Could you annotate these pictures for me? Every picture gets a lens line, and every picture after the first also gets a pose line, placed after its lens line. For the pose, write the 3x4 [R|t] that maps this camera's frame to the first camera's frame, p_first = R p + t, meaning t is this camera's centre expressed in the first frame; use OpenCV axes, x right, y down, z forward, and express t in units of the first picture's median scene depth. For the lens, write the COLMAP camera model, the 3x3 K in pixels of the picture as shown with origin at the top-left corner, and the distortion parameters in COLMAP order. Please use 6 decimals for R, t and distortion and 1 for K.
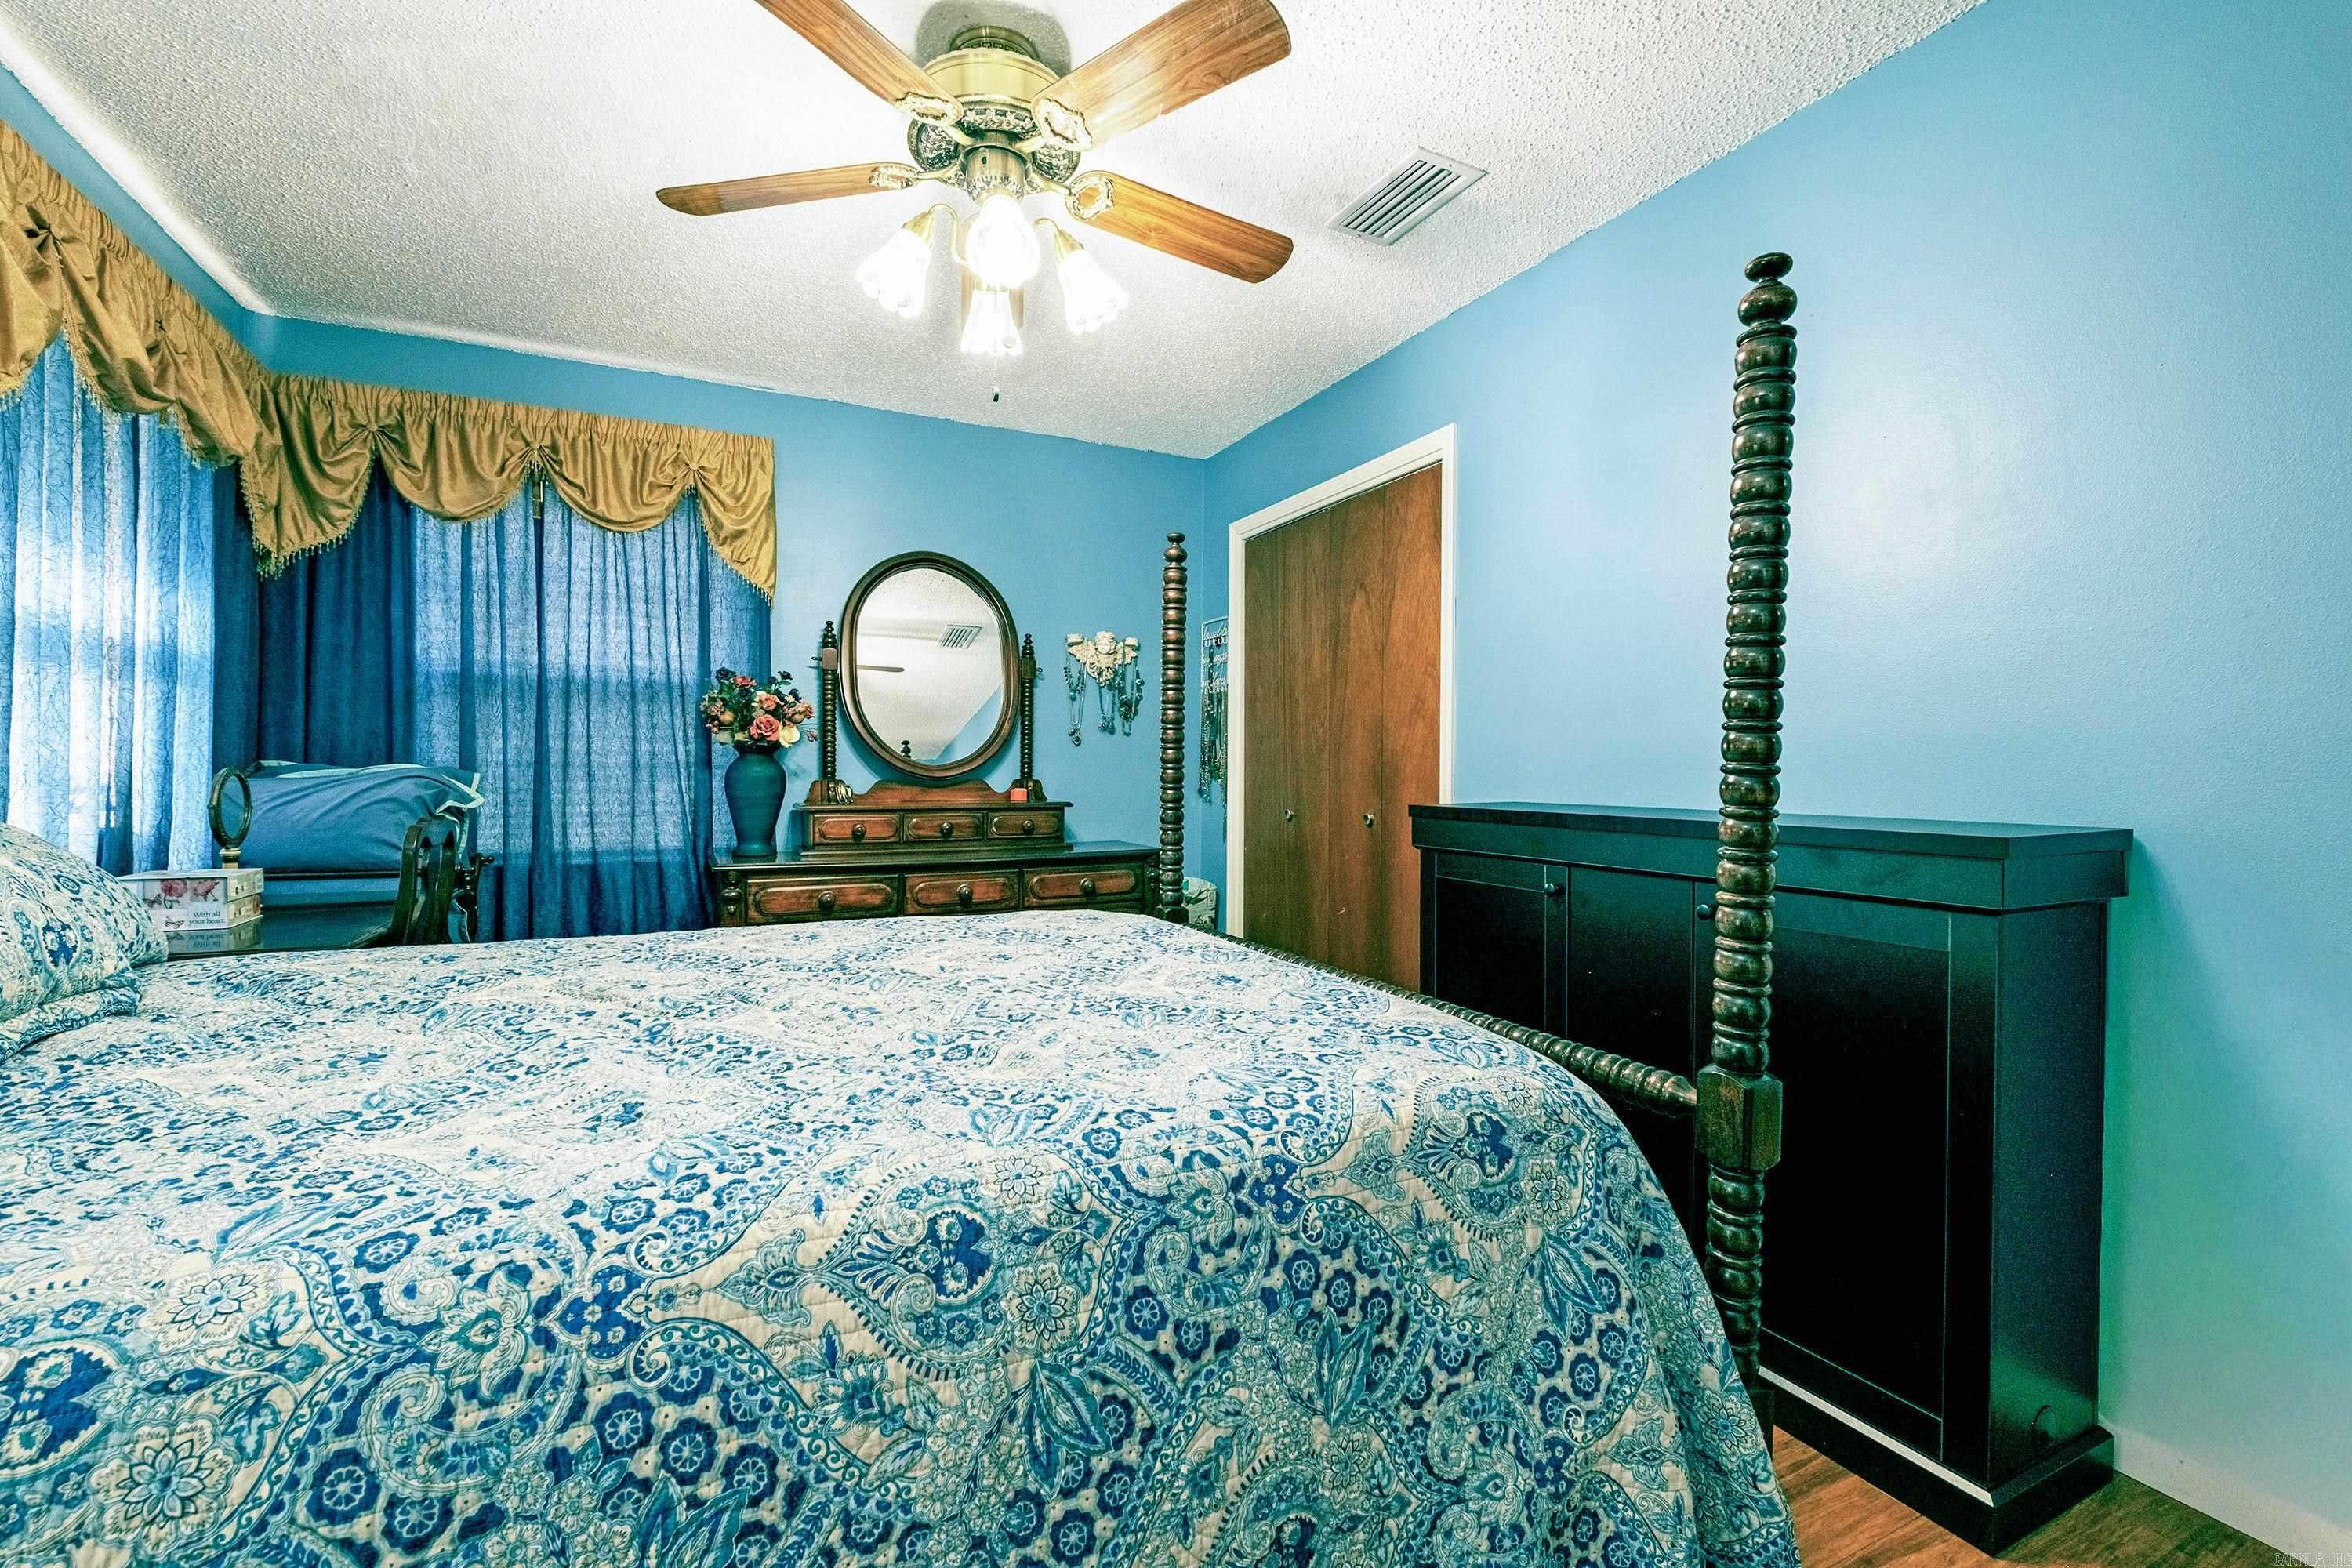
lens RADIAL K [[1002.9, 0, 1166.9], [0, 1002.9, 775.4], [0, 0, 1]] dist [0.007271, -0.001635]
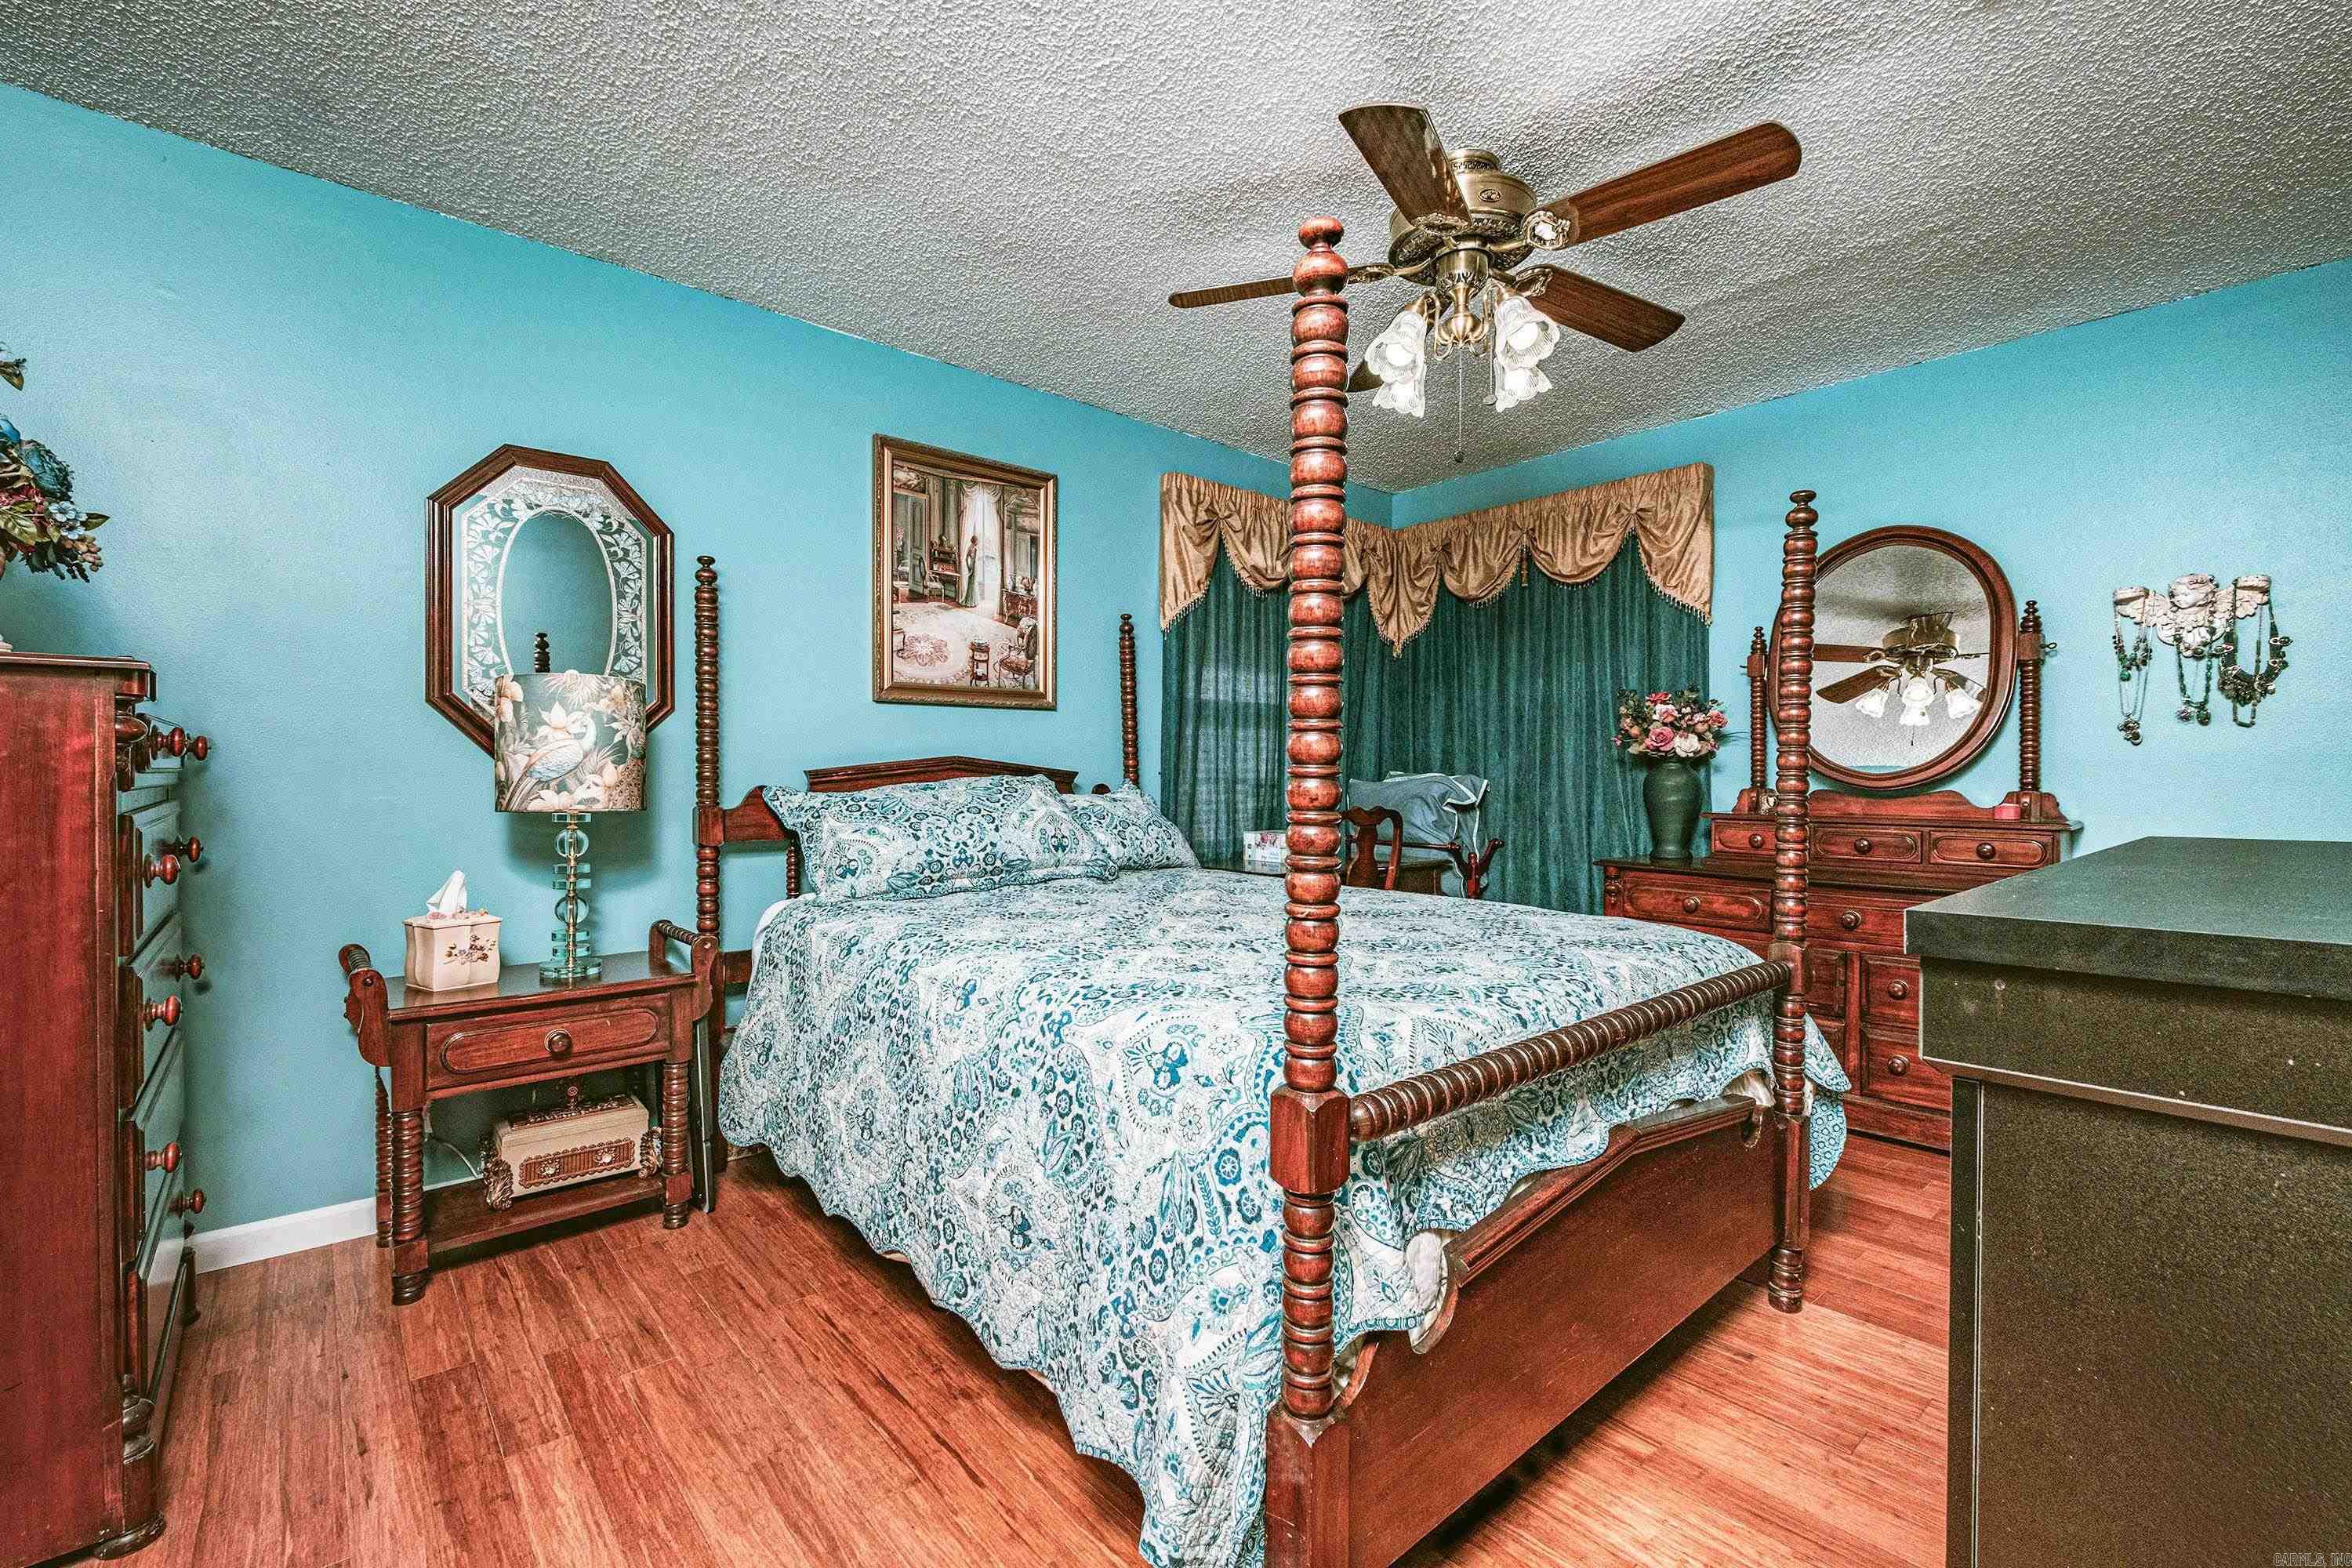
lens RADIAL K [[1002.9, 0, 1170.3], [0, 1002.9, 771.0], [0, 0, 1]] dist [0.007271, -0.001635]
pose [[0.259089, -0.006801, -0.965830, 1.264059], [-0.010023, 0.999902, -0.009729, 0.005955], [0.965802, 0.012201, 0.258995, 0.546027]]
